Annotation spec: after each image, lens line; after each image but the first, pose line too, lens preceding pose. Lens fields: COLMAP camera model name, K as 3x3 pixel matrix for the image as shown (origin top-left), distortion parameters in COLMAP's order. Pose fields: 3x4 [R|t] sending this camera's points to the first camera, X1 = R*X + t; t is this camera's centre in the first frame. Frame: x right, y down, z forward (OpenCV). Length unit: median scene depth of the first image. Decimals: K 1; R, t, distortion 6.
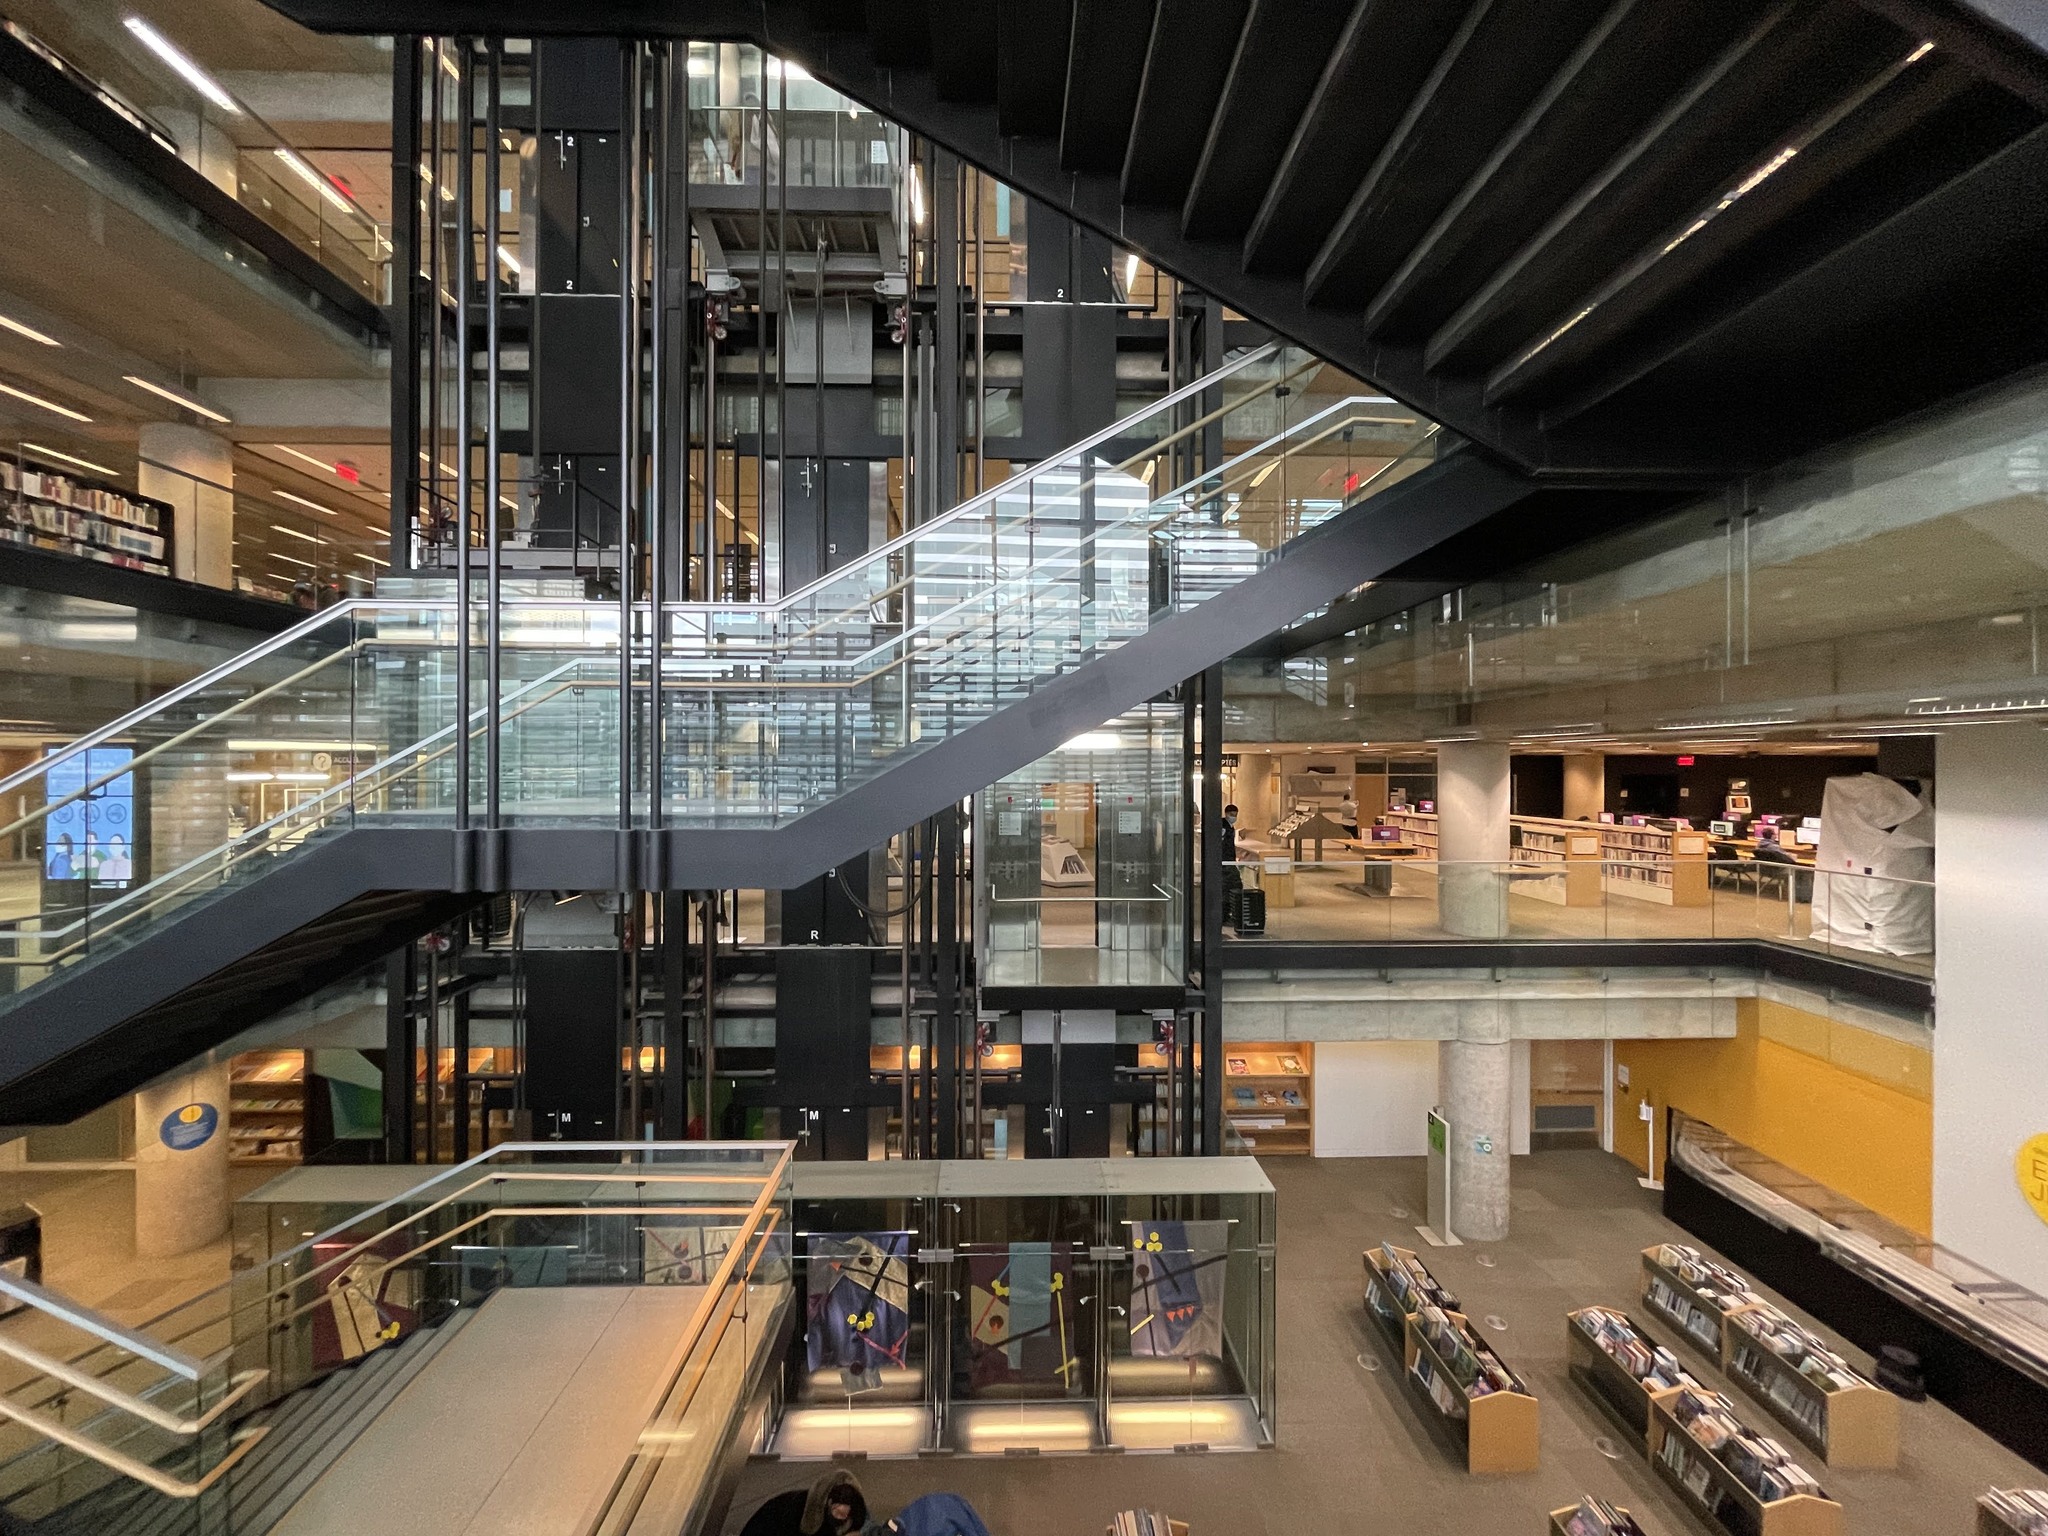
lens RADIAL K [[825.6, 0, 1023.3], [0, 825.6, 774.0], [0, 0, 1]] dist [-0.002362, -0.000359]
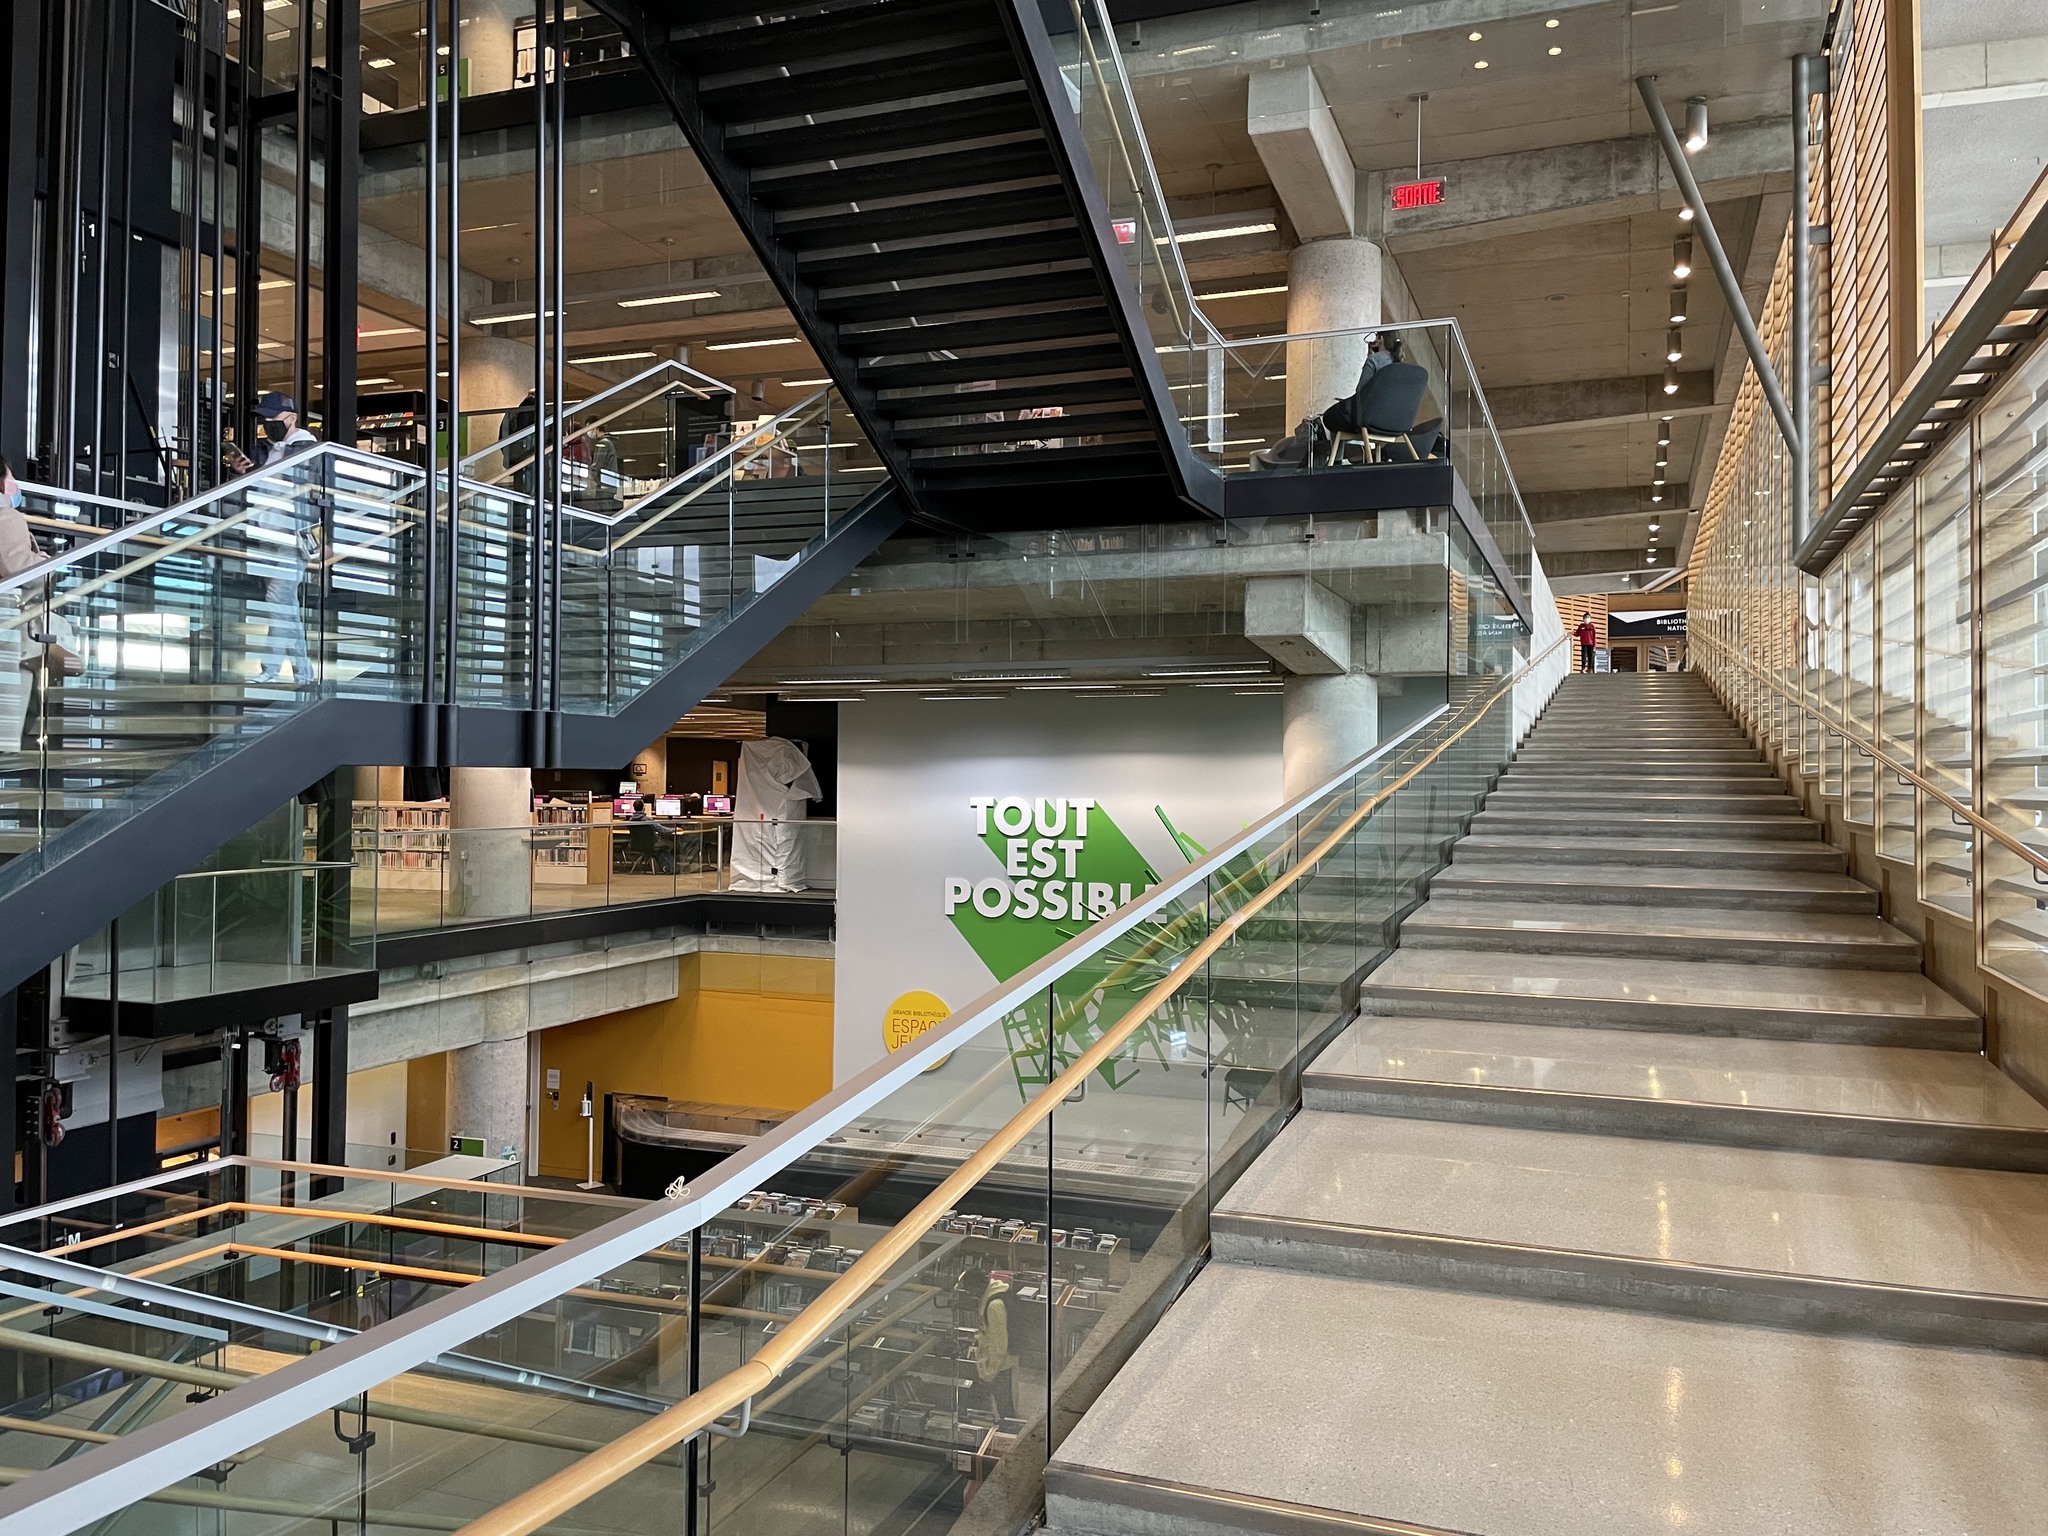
lens RADIAL K [[1557.5, 0, 1026.2], [0, 1557.5, 763.5], [0, 0, 1]] dist [0.002282, 0.000231]
pose [[0.378067, 0.011858, 0.925702, -0.757793], [0.000230, 0.999917, -0.012903, 0.059194], [-0.925778, 0.005091, 0.378033, -0.121535]]
